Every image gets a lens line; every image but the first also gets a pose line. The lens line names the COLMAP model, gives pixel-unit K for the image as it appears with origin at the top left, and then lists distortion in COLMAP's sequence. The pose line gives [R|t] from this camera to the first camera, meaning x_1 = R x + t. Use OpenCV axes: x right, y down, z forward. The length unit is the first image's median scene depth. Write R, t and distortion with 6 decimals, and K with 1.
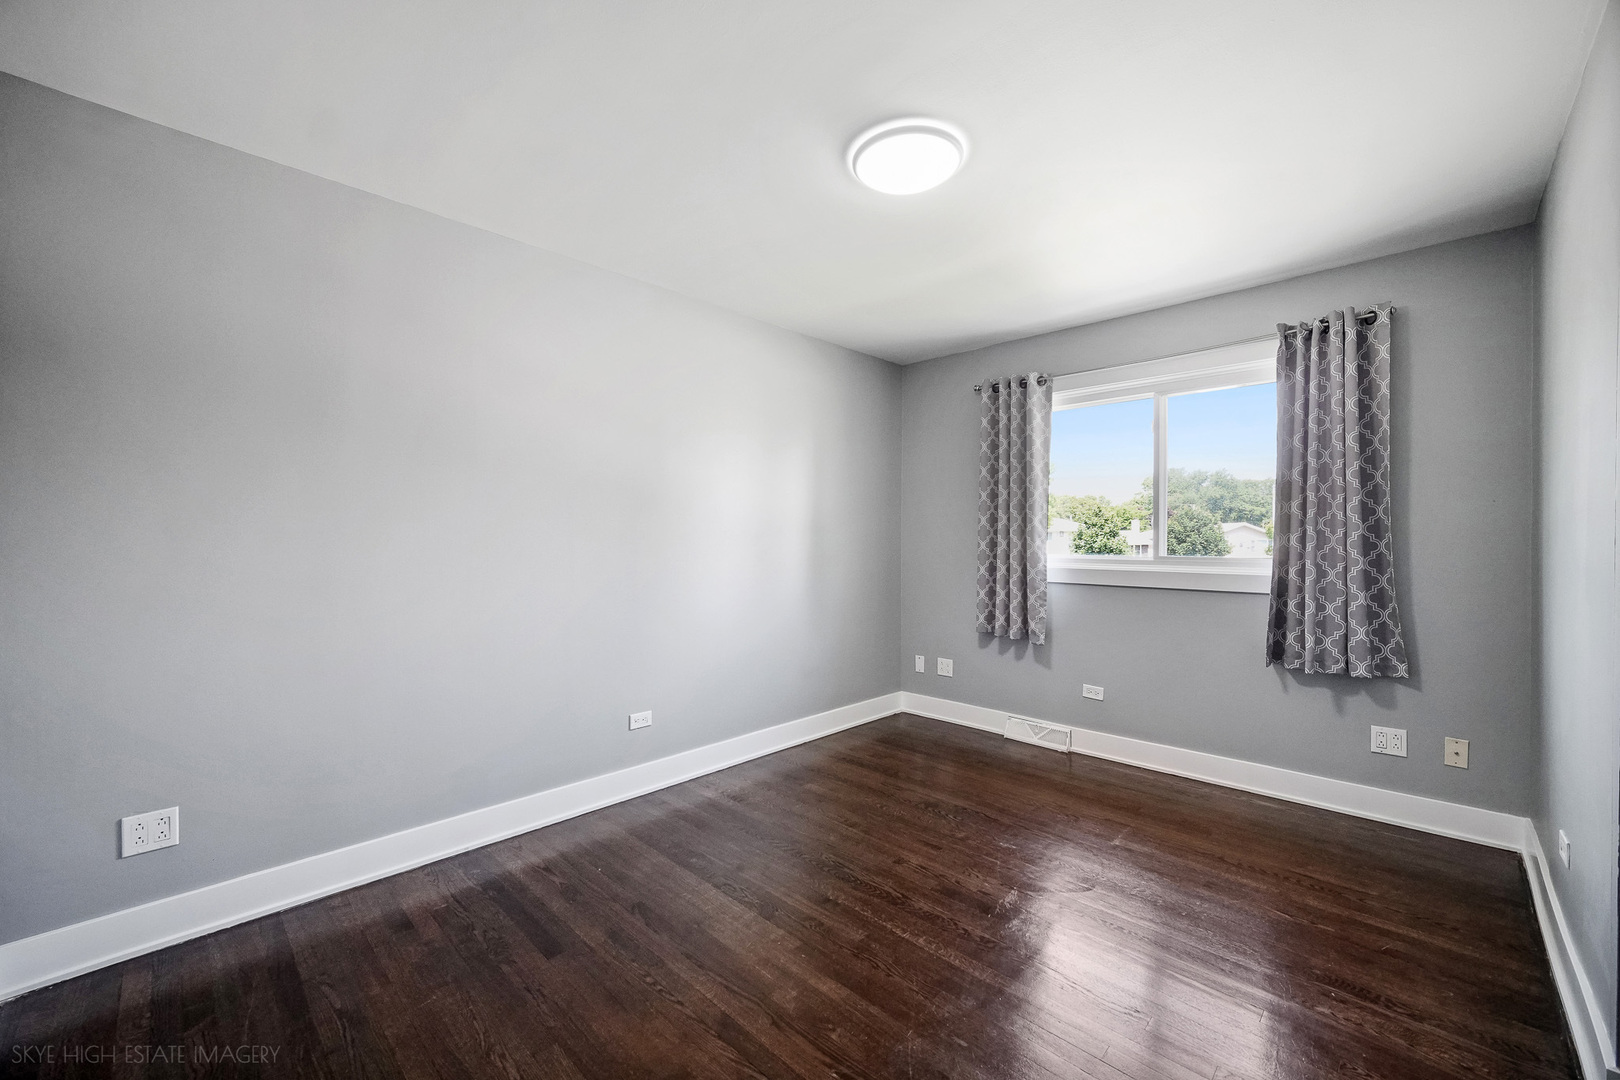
lens RADIAL K [[648.8, 0, 802.2], [0, 648.8, 535.8], [0, 0, 1]] dist [-0.000996, -0.000132]
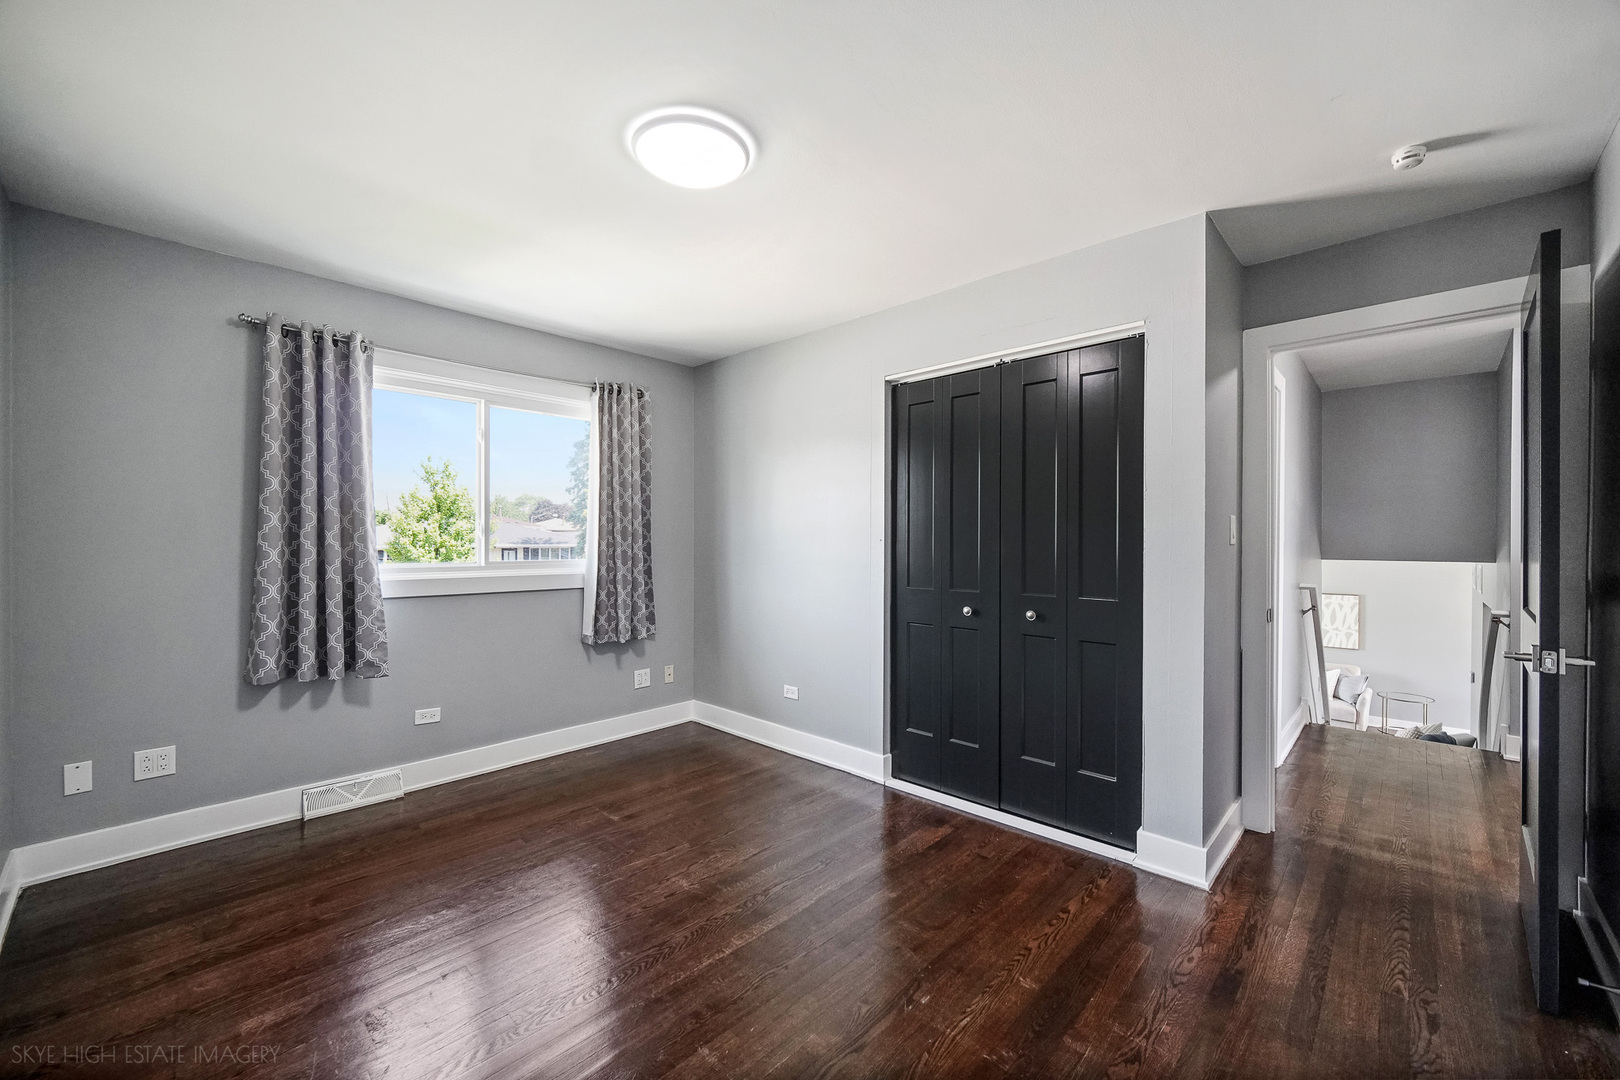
lens RADIAL K [[648.8, 0, 802.2], [0, 648.8, 535.8], [0, 0, 1]] dist [-0.000996, -0.000132]
pose [[-0.023512, 0.002466, 0.999721, -0.474289], [-0.009632, 0.999950, -0.002693, -0.010818], [-0.999677, -0.009693, -0.023487, 0.520471]]
